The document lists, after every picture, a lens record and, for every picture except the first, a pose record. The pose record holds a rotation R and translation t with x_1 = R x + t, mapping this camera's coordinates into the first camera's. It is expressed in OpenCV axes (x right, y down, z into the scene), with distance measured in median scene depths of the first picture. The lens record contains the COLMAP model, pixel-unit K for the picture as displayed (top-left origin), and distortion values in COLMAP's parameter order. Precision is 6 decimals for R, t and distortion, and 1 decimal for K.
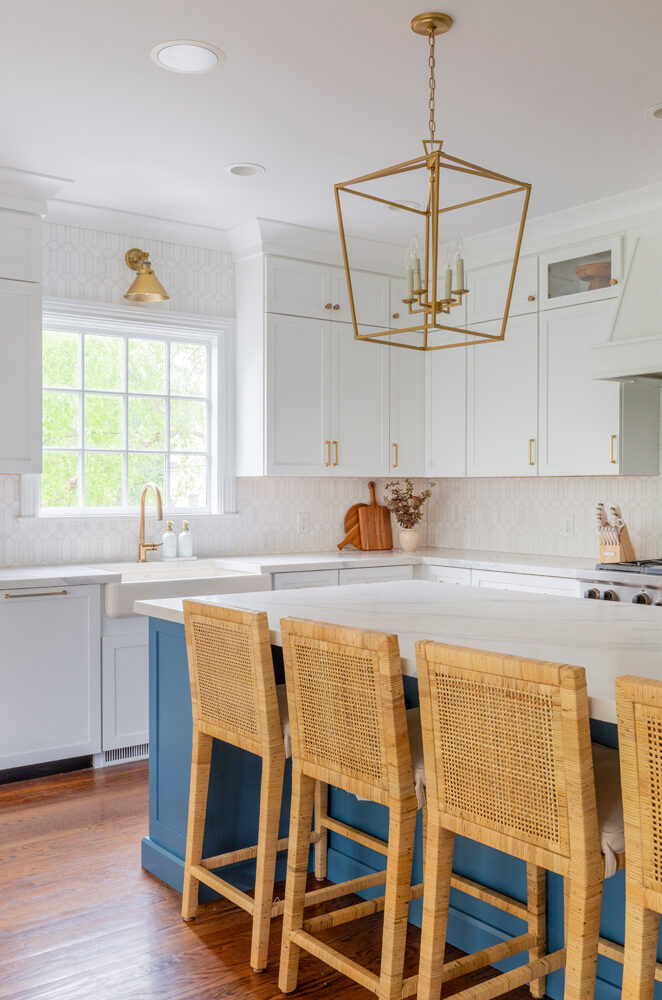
lens RADIAL K [[984.9, 0, 331.0], [0, 984.9, 500.0], [0, 0, 1]] dist [-0.001954, 0.006275]
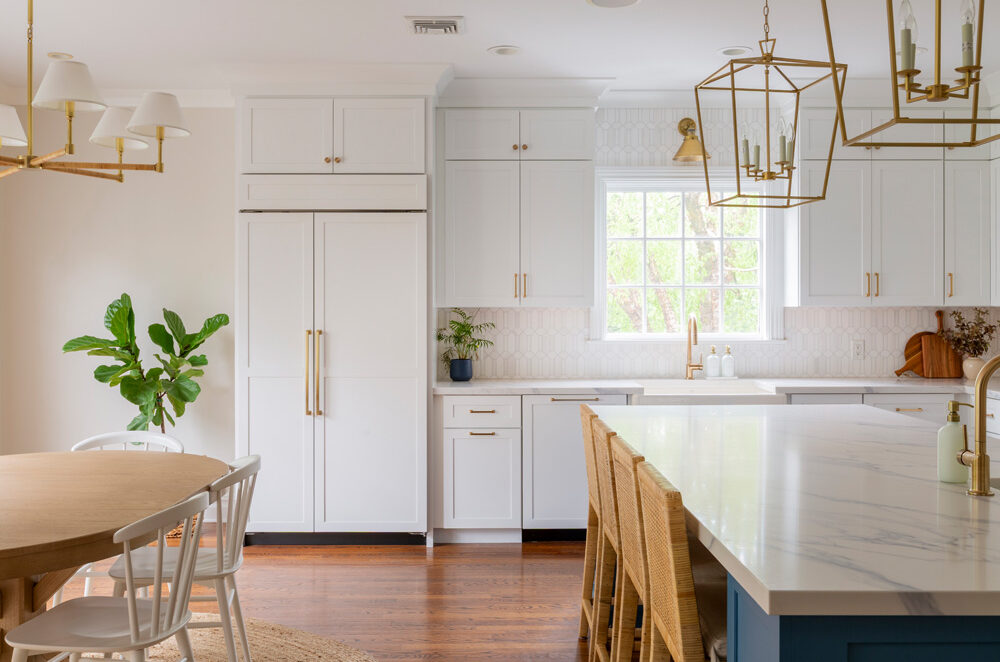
lens RADIAL K [[984.1, 0, 494.1], [0, 984.1, 310.5], [0, 0, 1]] dist [-0.001083, -0.000796]
pose [[0.804551, 0.000198, -0.593883, 0.332462], [-0.004234, 0.999976, -0.005402, -0.013356], [0.593868, 0.006861, 0.804533, -0.105928]]
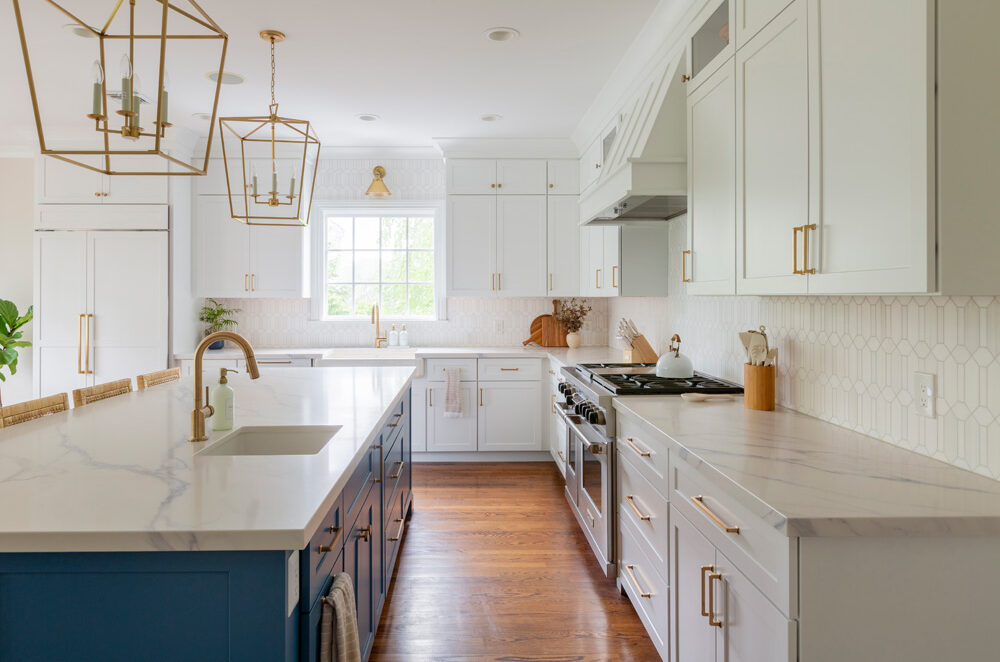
lens RADIAL K [[649.5, 0, 477.9], [0, 649.5, 299.7], [0, 0, 1]] dist [0.000791, -0.000591]
pose [[0.808404, -0.000766, -0.588628, 0.625582], [-0.003510, 0.999975, -0.006122, -0.014970], [0.588618, 0.007015, 0.808381, 0.187592]]
